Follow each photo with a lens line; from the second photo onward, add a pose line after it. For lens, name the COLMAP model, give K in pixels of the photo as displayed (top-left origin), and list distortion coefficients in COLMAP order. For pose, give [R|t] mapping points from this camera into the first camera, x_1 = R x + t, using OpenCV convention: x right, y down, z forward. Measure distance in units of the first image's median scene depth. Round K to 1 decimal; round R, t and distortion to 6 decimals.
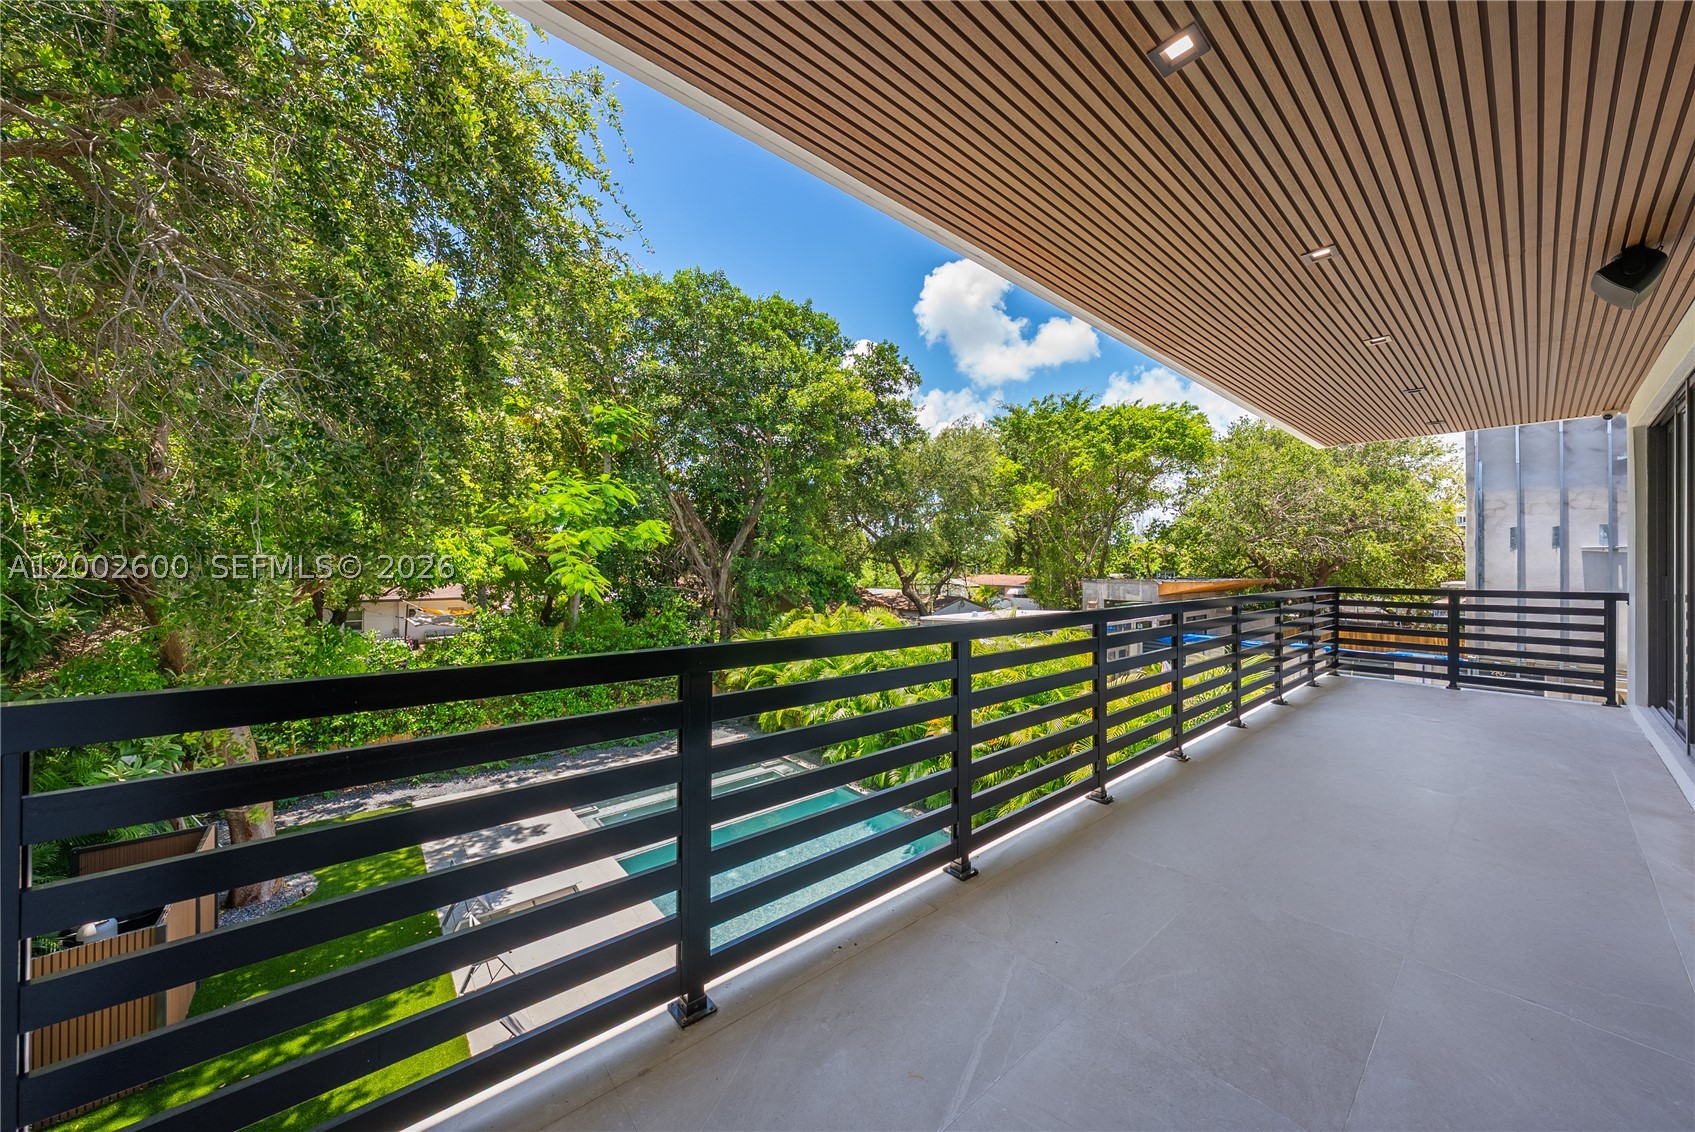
lens RADIAL K [[580.3, 0, 849.6], [0, 580.3, 543.5], [0, 0, 1]] dist [-0.000535, -0.000157]
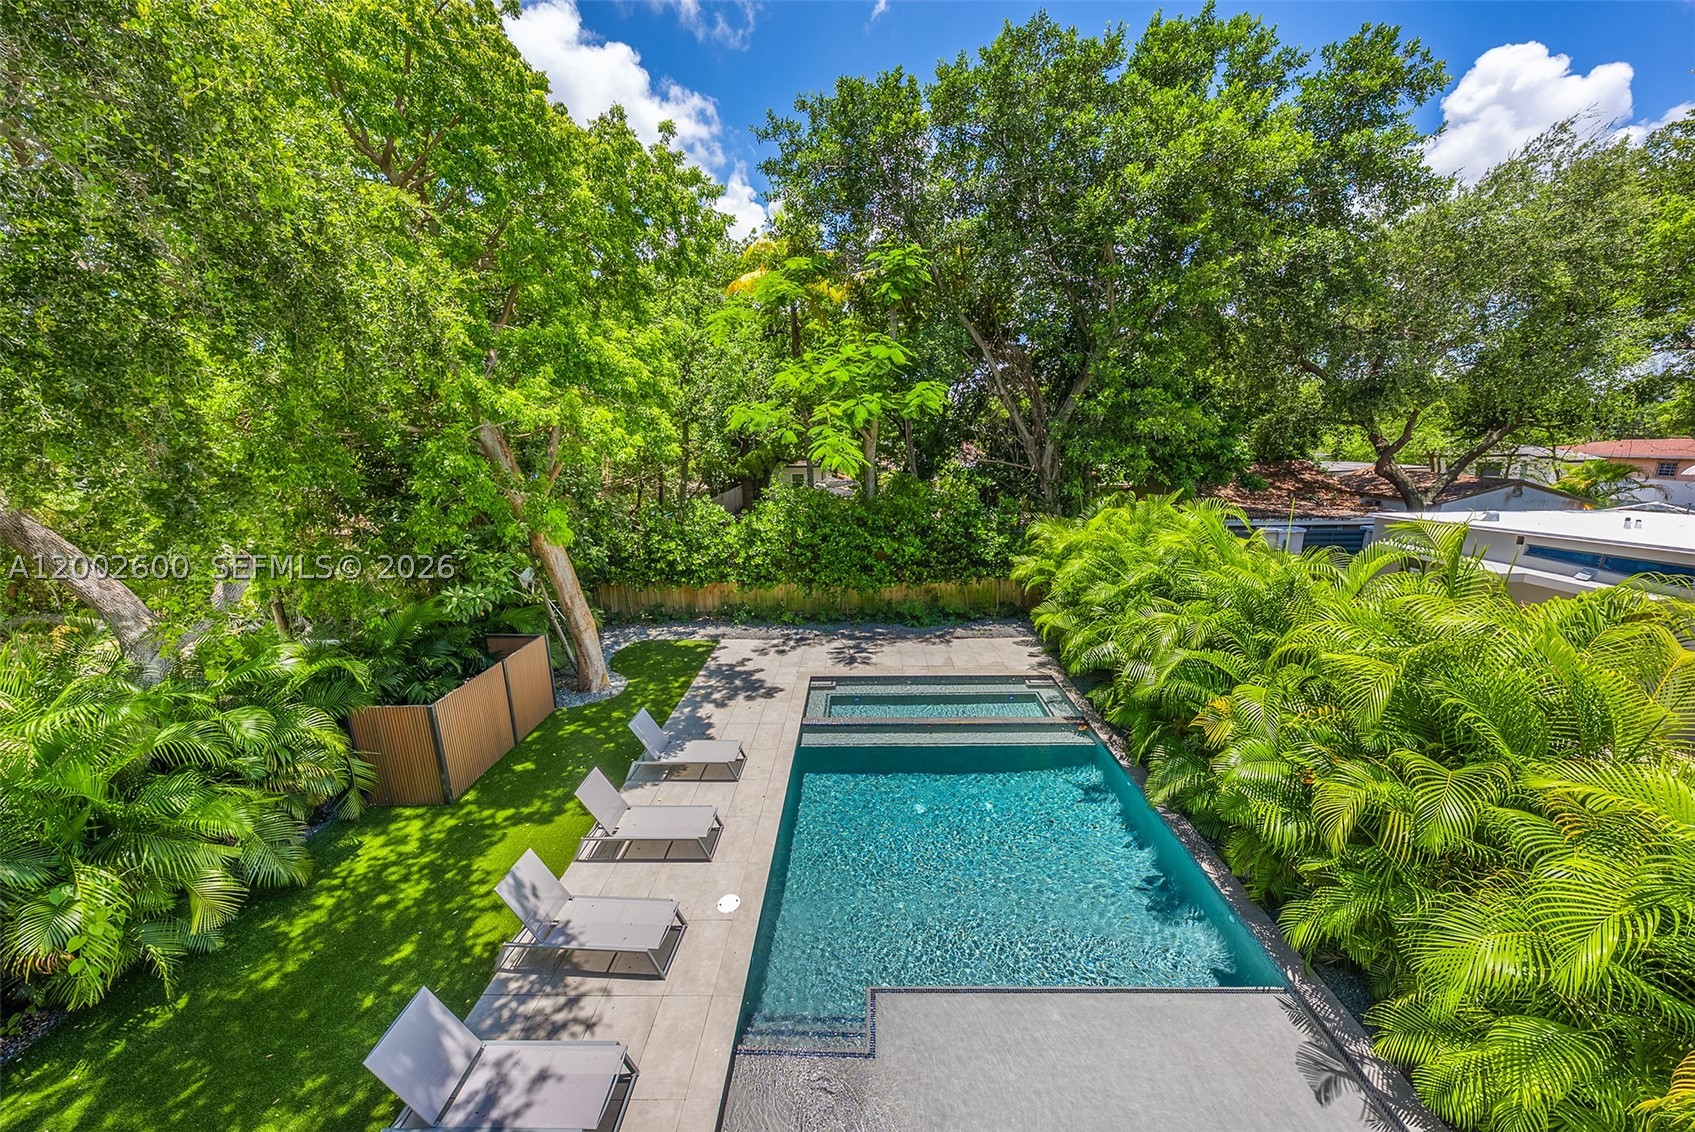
lens RADIAL K [[580.3, 0, 849.6], [0, 580.3, 543.5], [0, 0, 1]] dist [-0.000535, -0.000157]
pose [[0.748894, 0.107457, -0.653920, 0.123523], [0.043717, 0.976605, 0.210548, 0.004064], [0.661247, -0.186266, 0.726676, 0.190594]]
